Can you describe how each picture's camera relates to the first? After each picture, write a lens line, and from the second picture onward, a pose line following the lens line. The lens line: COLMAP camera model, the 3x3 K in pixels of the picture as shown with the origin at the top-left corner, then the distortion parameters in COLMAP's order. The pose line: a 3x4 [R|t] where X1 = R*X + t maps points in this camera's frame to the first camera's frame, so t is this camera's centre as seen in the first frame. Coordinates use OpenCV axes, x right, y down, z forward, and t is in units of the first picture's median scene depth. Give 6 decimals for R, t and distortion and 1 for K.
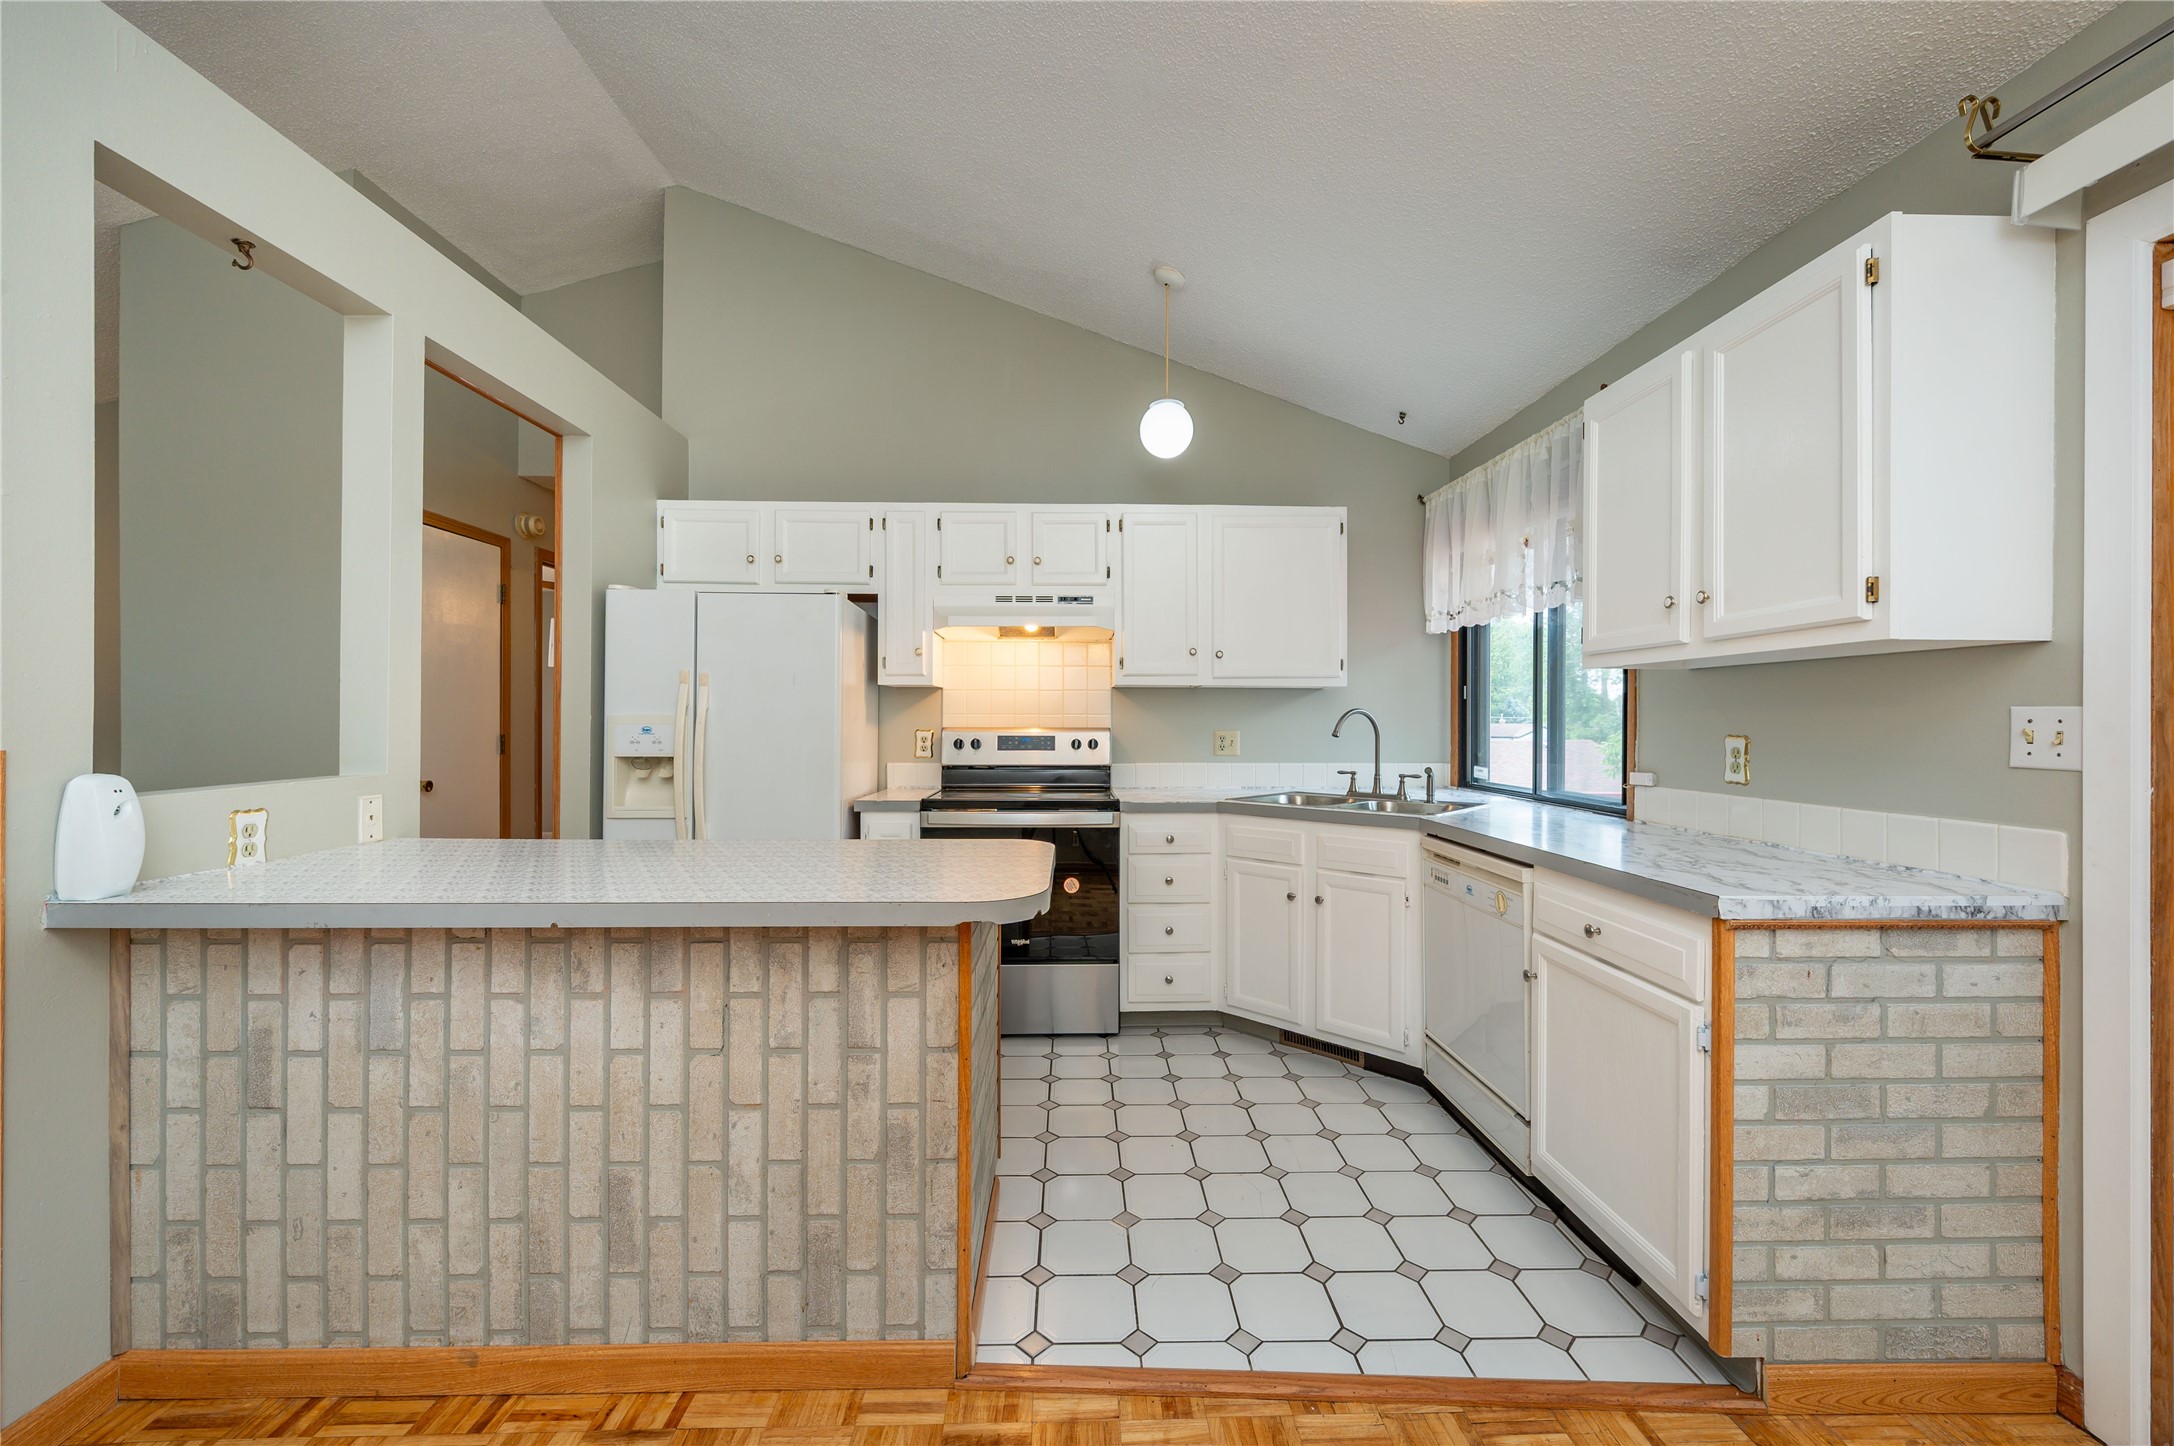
lens RADIAL K [[862.4, 0, 1087.9], [0, 862.4, 719.0], [0, 0, 1]] dist [-0.000775, -0.000176]
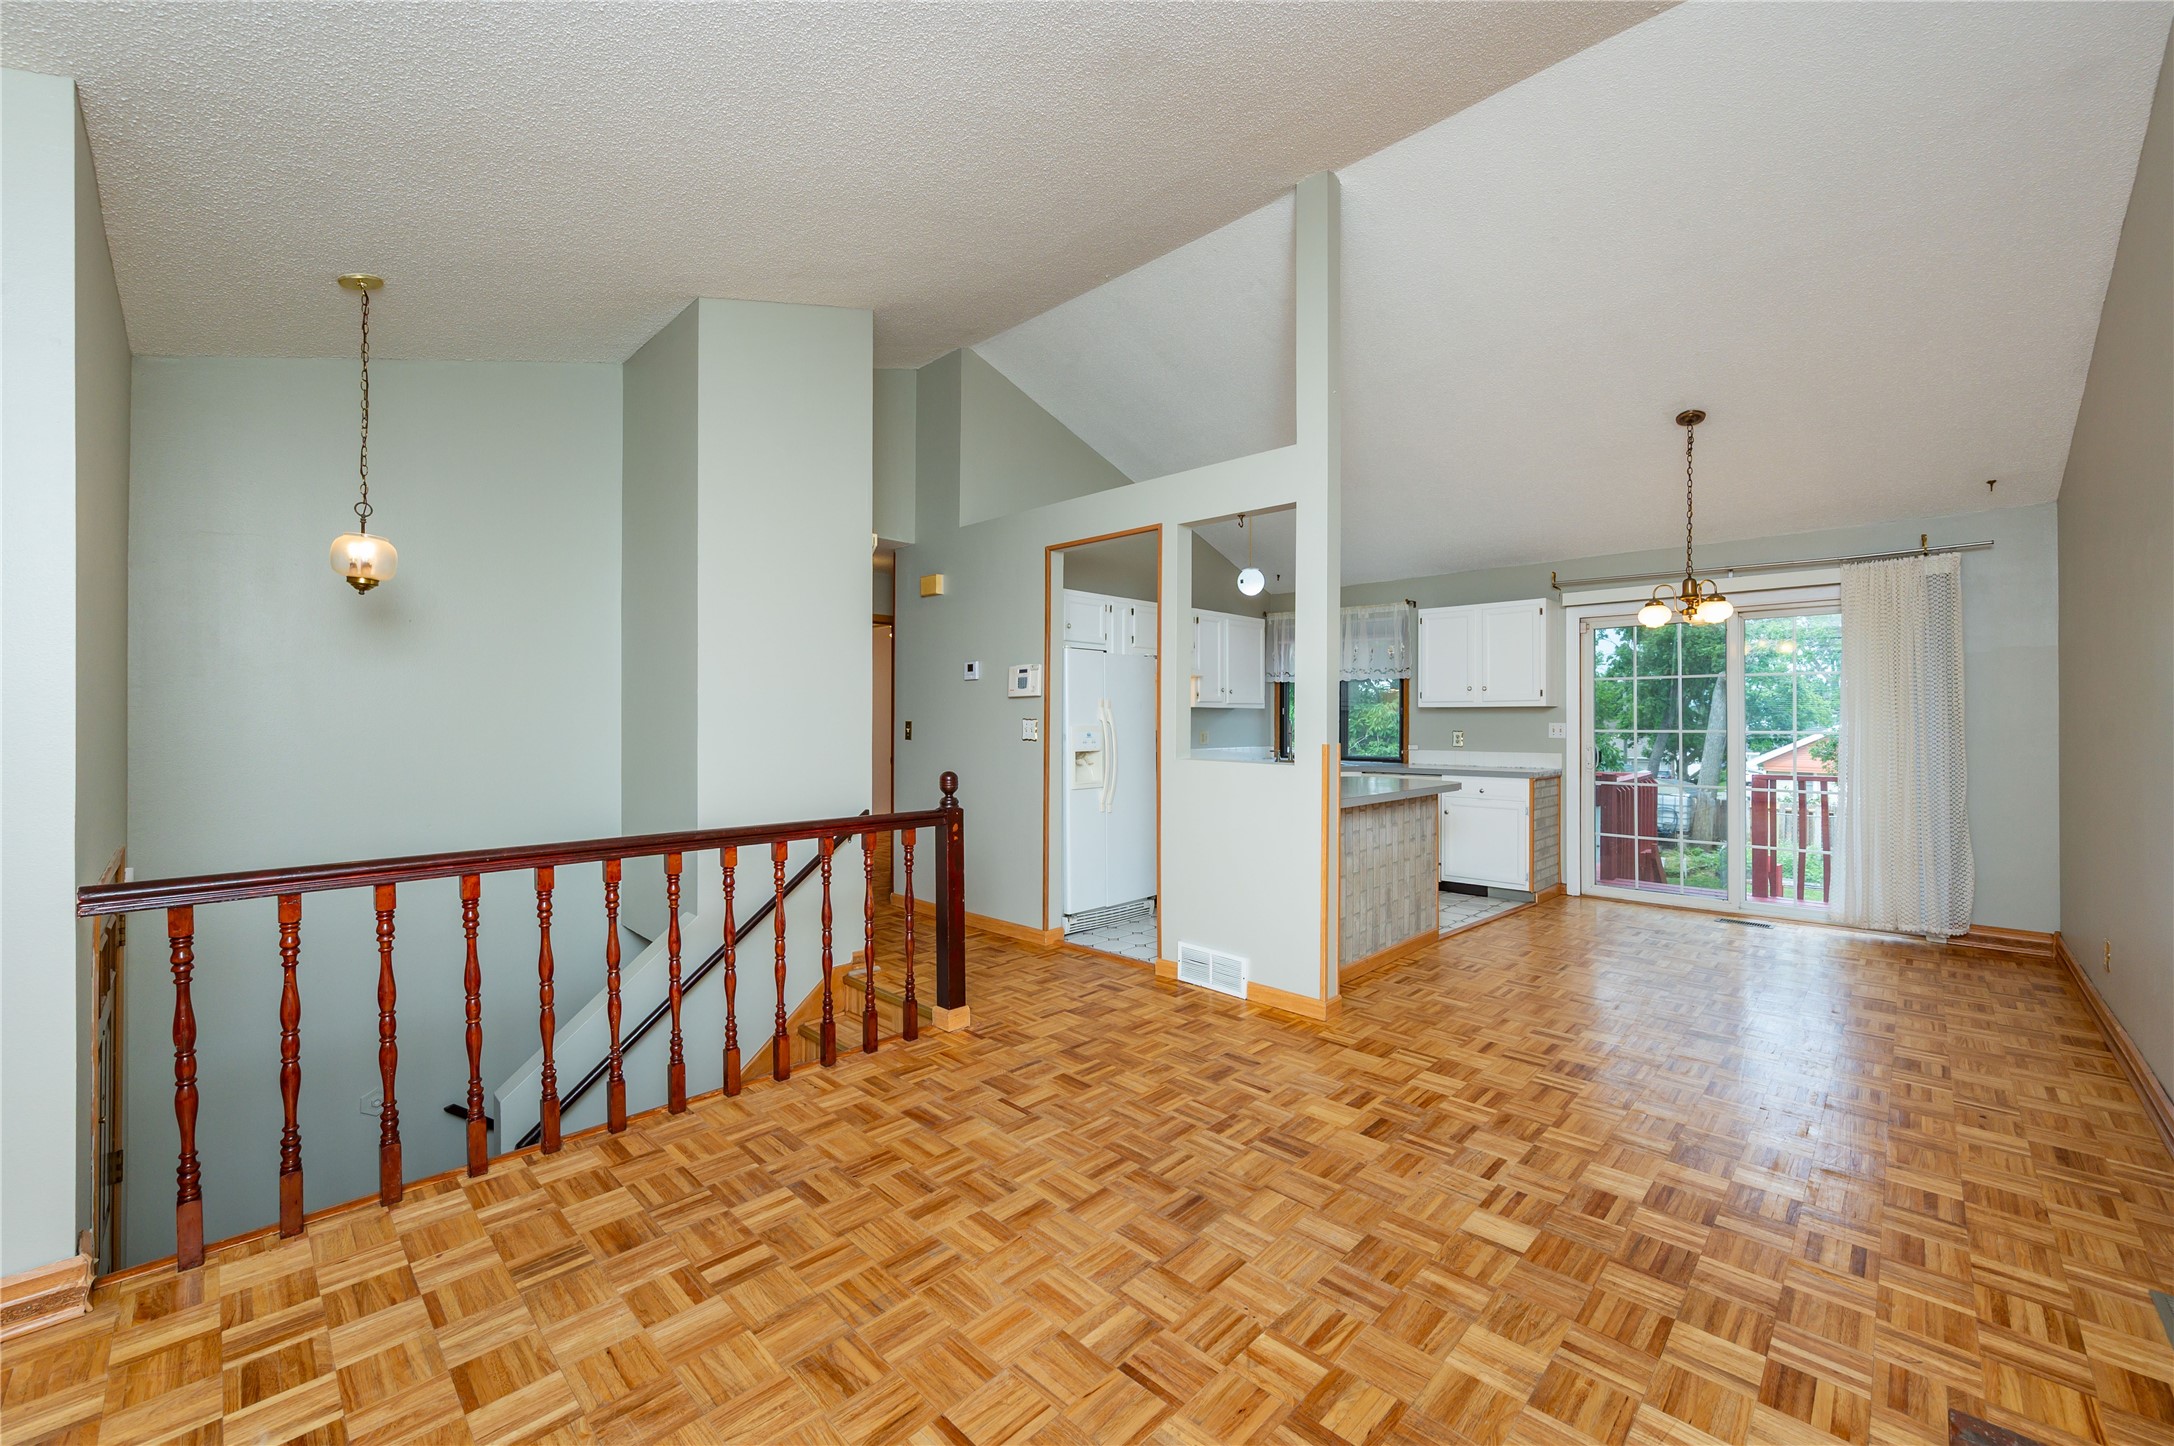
lens RADIAL K [[862.4, 0, 1087.3], [0, 862.4, 716.6], [0, 0, 1]] dist [-0.000775, -0.000176]
pose [[0.723600, 0.001408, 0.690218, -1.406000], [-0.000517, 0.999999, -0.001498, -0.016071], [-0.690219, 0.000727, 0.723600, -0.176315]]
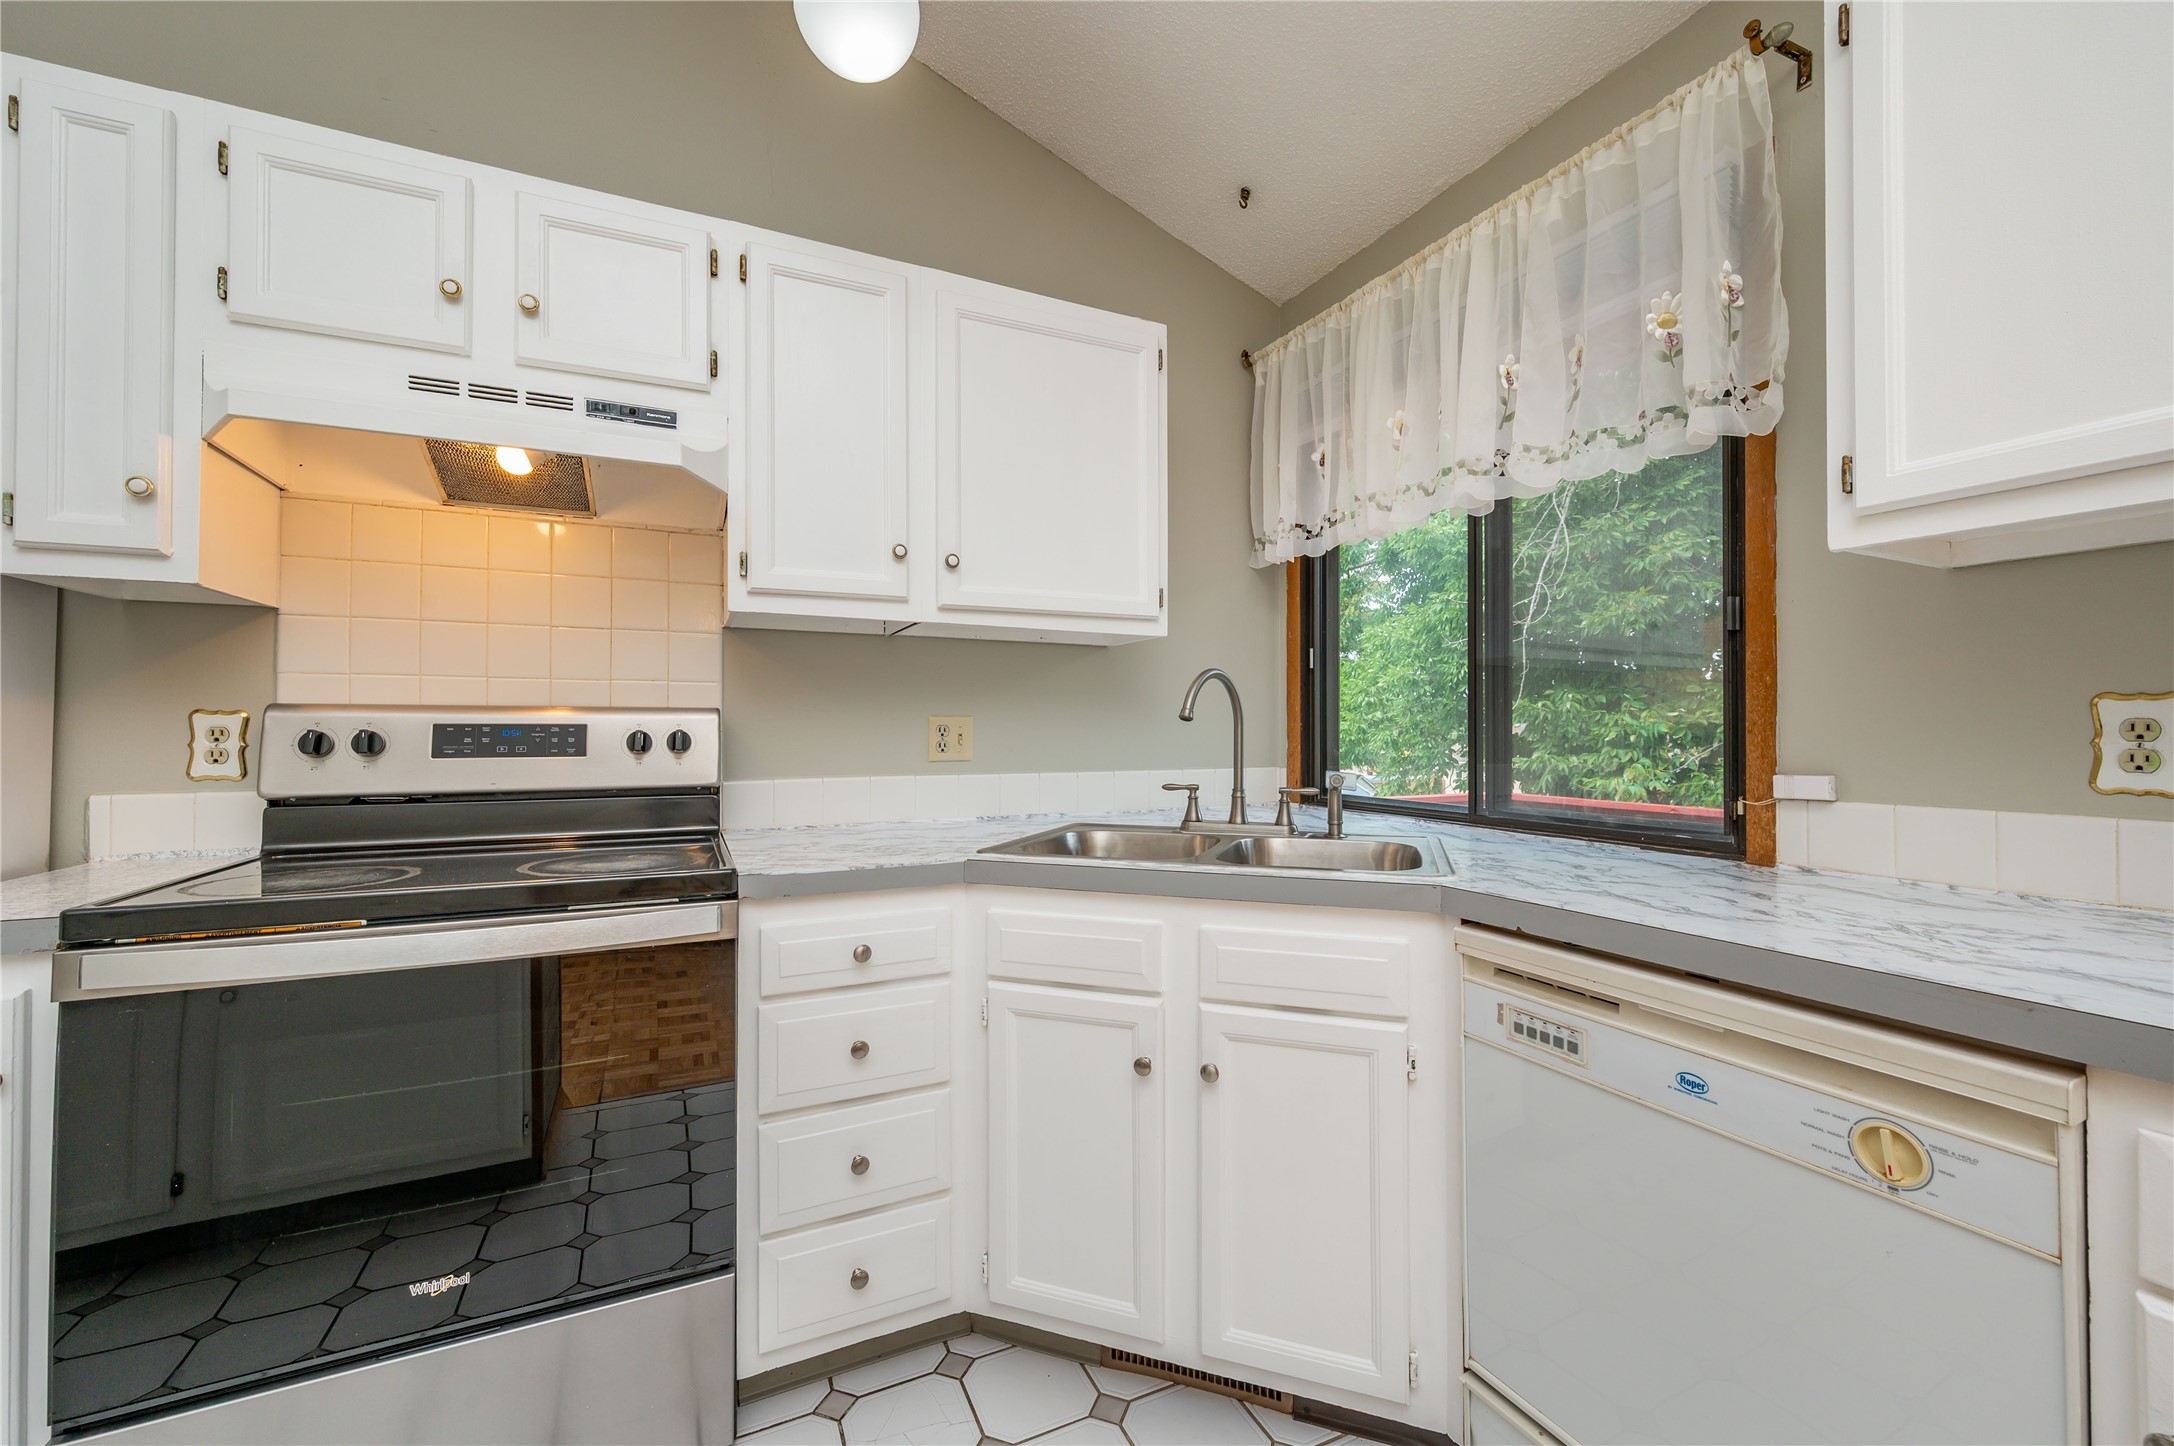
lens RADIAL K [[862.4, 0, 1093.0], [0, 862.4, 717.0], [0, 0, 1]] dist [-0.000775, -0.000176]
pose [[0.913358, 0.003369, 0.407143, 0.021864], [0.002219, 0.999910, -0.013253, 0.023594], [-0.407151, 0.013008, 0.913268, 0.502824]]
